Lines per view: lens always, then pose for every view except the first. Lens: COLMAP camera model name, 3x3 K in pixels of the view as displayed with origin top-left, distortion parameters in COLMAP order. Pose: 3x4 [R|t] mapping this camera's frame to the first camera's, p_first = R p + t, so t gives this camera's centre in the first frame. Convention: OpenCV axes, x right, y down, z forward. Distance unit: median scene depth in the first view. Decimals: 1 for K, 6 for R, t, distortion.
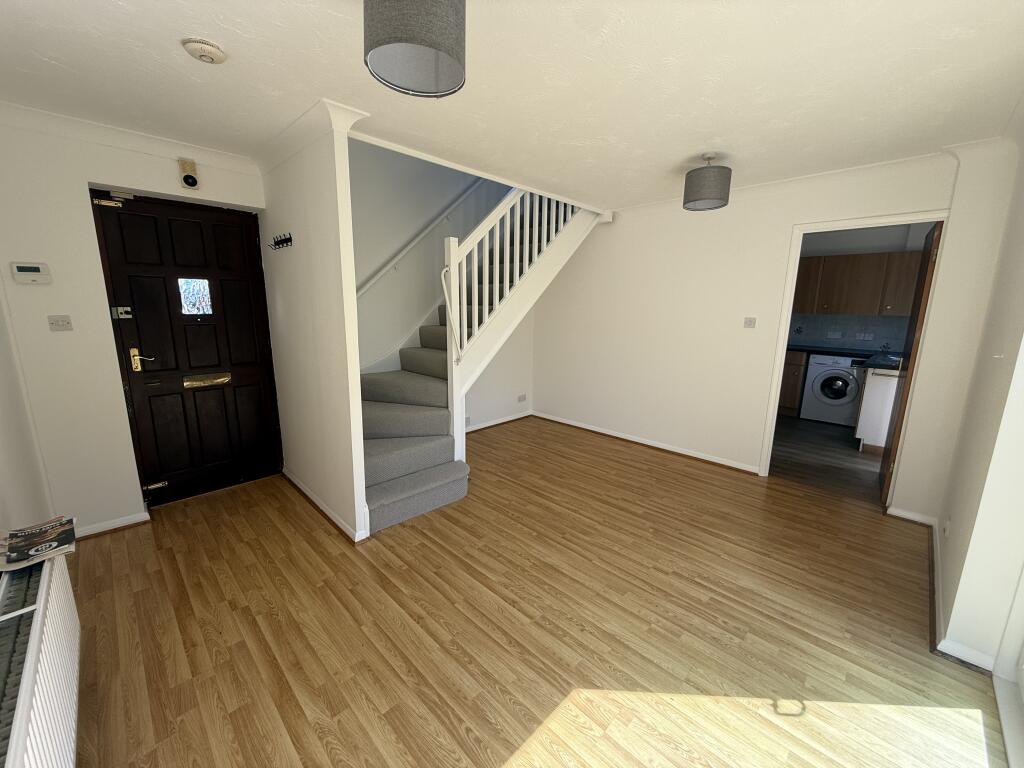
lens RADIAL K [[409.2, 0, 508.1], [0, 409.2, 384.2], [0, 0, 1]] dist [-0.001319, -0.000114]
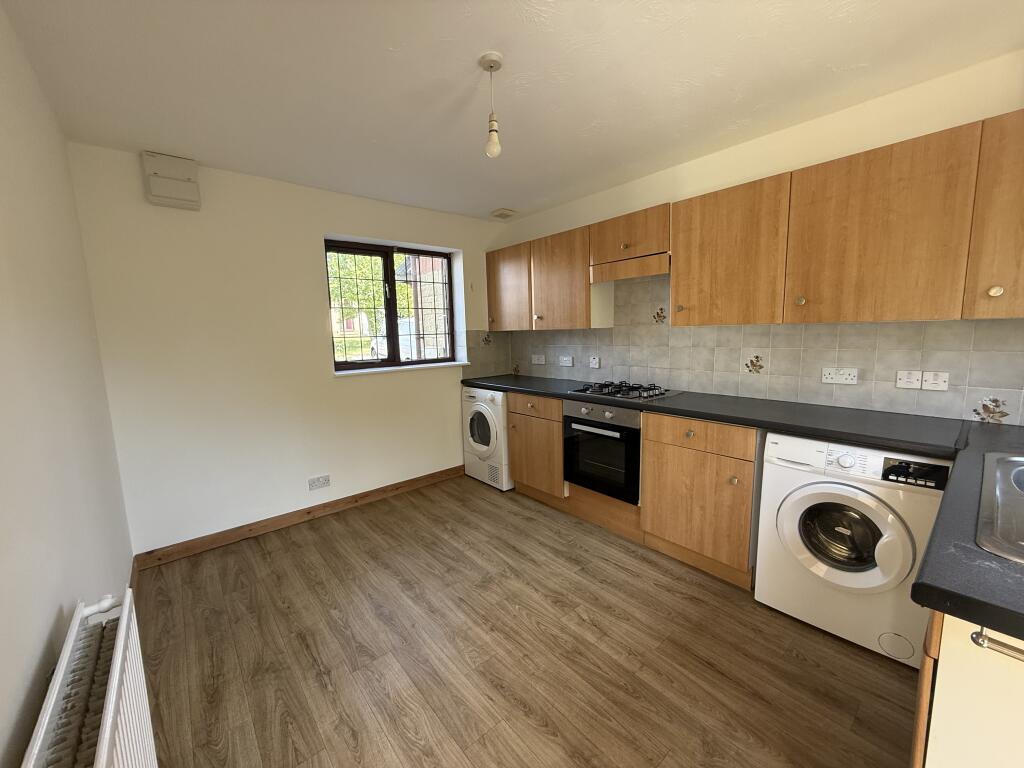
lens RADIAL K [[409.2, 0, 513.0], [0, 409.2, 383.5], [0, 0, 1]] dist [-0.001319, -0.000114]
pose [[0.996276, -0.025811, -0.082269, 0.549659], [0.020446, 0.997649, -0.065410, -0.098847], [0.083764, 0.063484, 0.994461, 0.620770]]
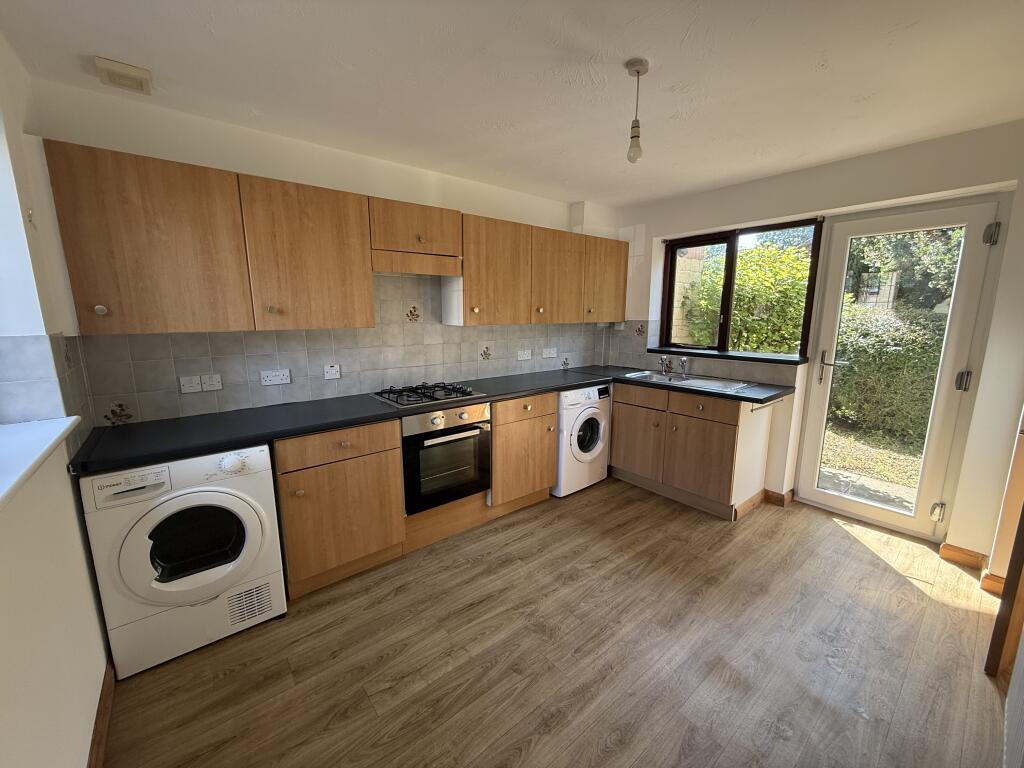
lens RADIAL K [[409.2, 0, 508.7], [0, 409.2, 384.4], [0, 0, 1]] dist [-0.001319, -0.000114]
pose [[0.096666, -0.181443, 0.978639, 0.160125], [0.195619, 0.967530, 0.160060, -0.194463], [-0.975904, 0.175968, 0.129021, 1.005192]]
